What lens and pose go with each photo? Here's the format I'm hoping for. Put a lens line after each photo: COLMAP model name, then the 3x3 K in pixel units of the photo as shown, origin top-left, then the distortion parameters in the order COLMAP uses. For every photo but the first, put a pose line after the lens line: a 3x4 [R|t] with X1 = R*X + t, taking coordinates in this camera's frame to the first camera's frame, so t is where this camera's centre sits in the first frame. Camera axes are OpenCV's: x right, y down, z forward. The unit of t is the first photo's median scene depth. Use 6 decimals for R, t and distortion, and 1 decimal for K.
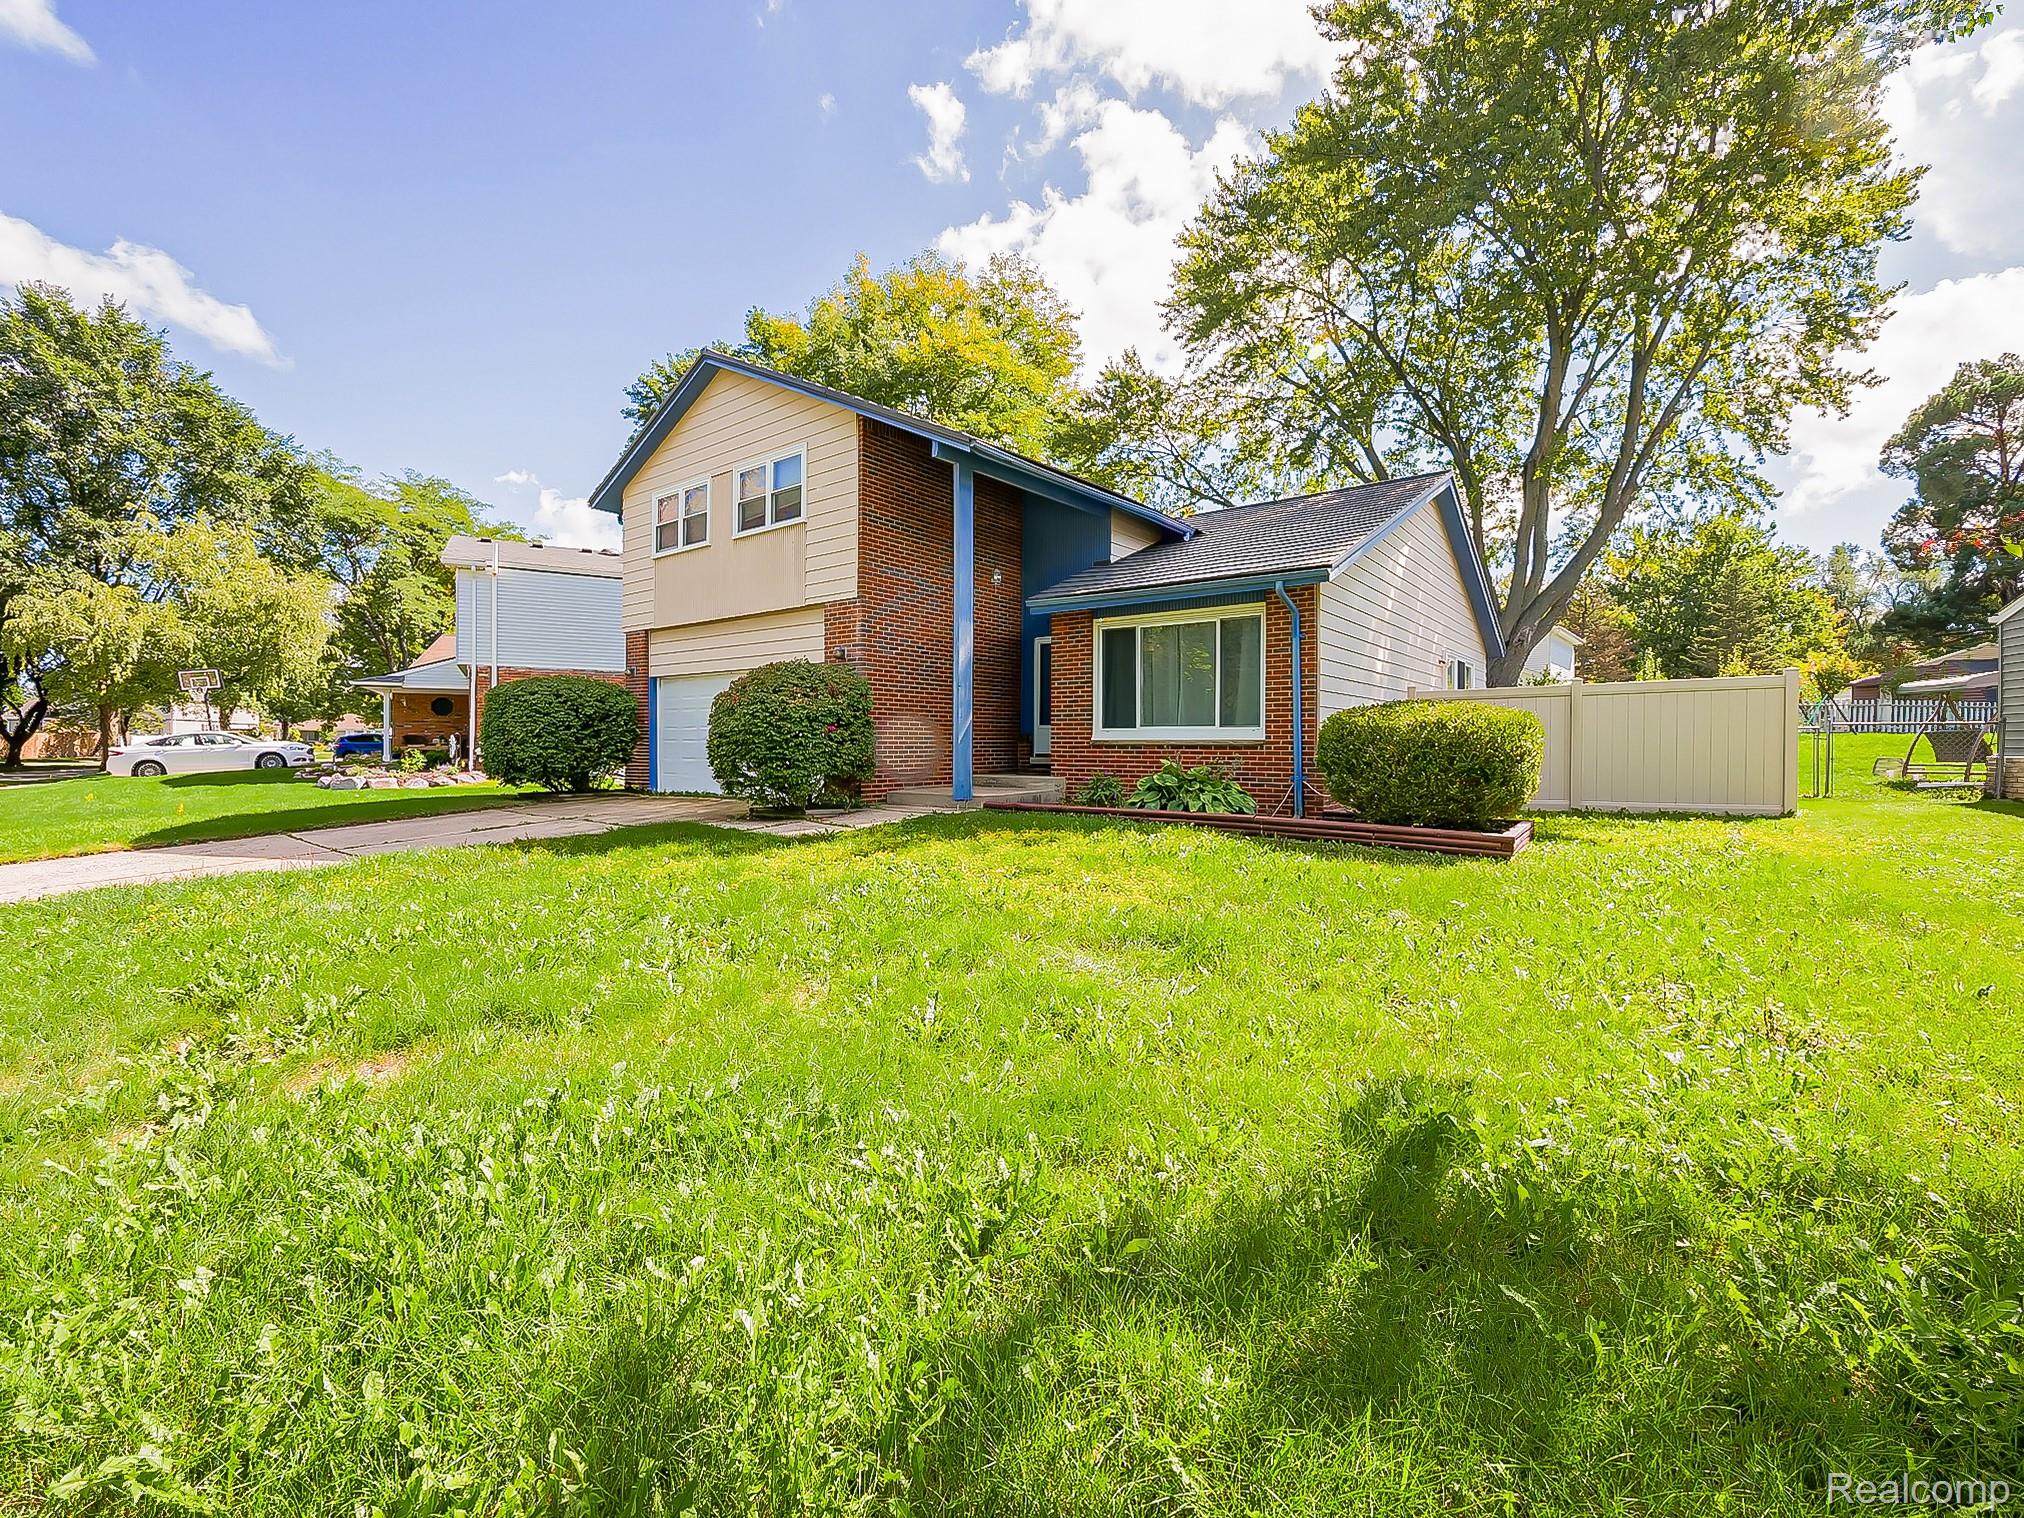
lens RADIAL K [[875.0, 0, 1014.4], [0, 875.0, 755.2], [0, 0, 1]] dist [0.000048, -0.000457]
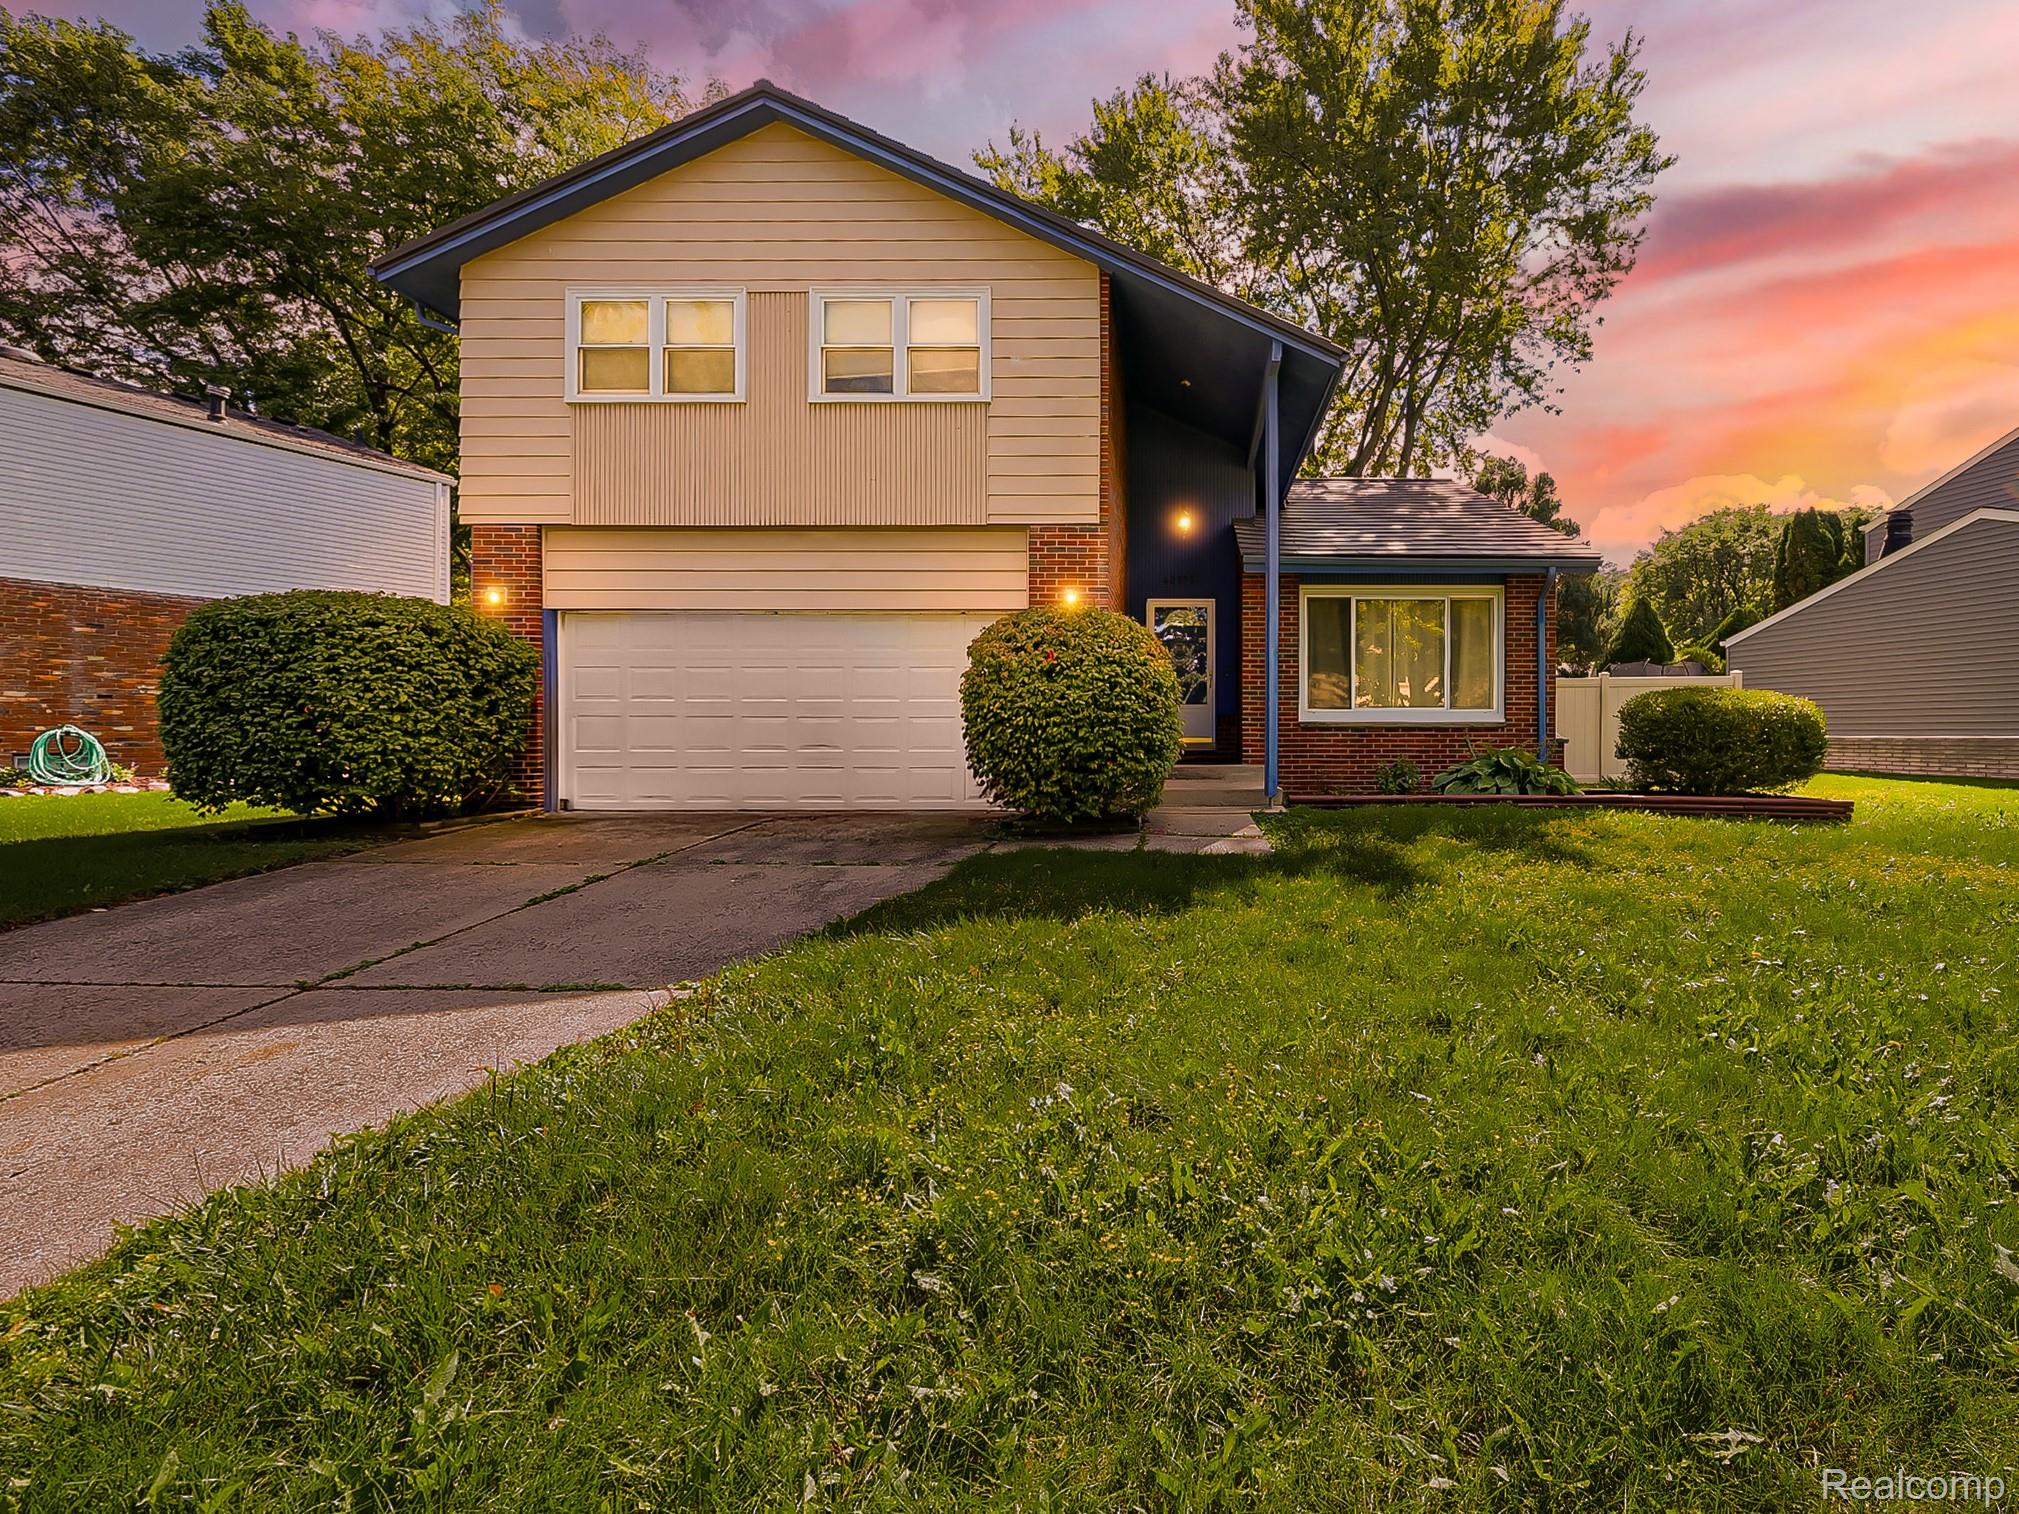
lens RADIAL K [[872.8, 0, 1011.0], [0, 872.8, 746.4], [0, 0, 1]] dist [0.000048, -0.000457]
pose [[0.797554, -0.013709, 0.603092, -0.681711], [0.007128, 0.999886, 0.013302, -0.005637], [-0.603206, -0.006310, 0.797561, 0.467635]]
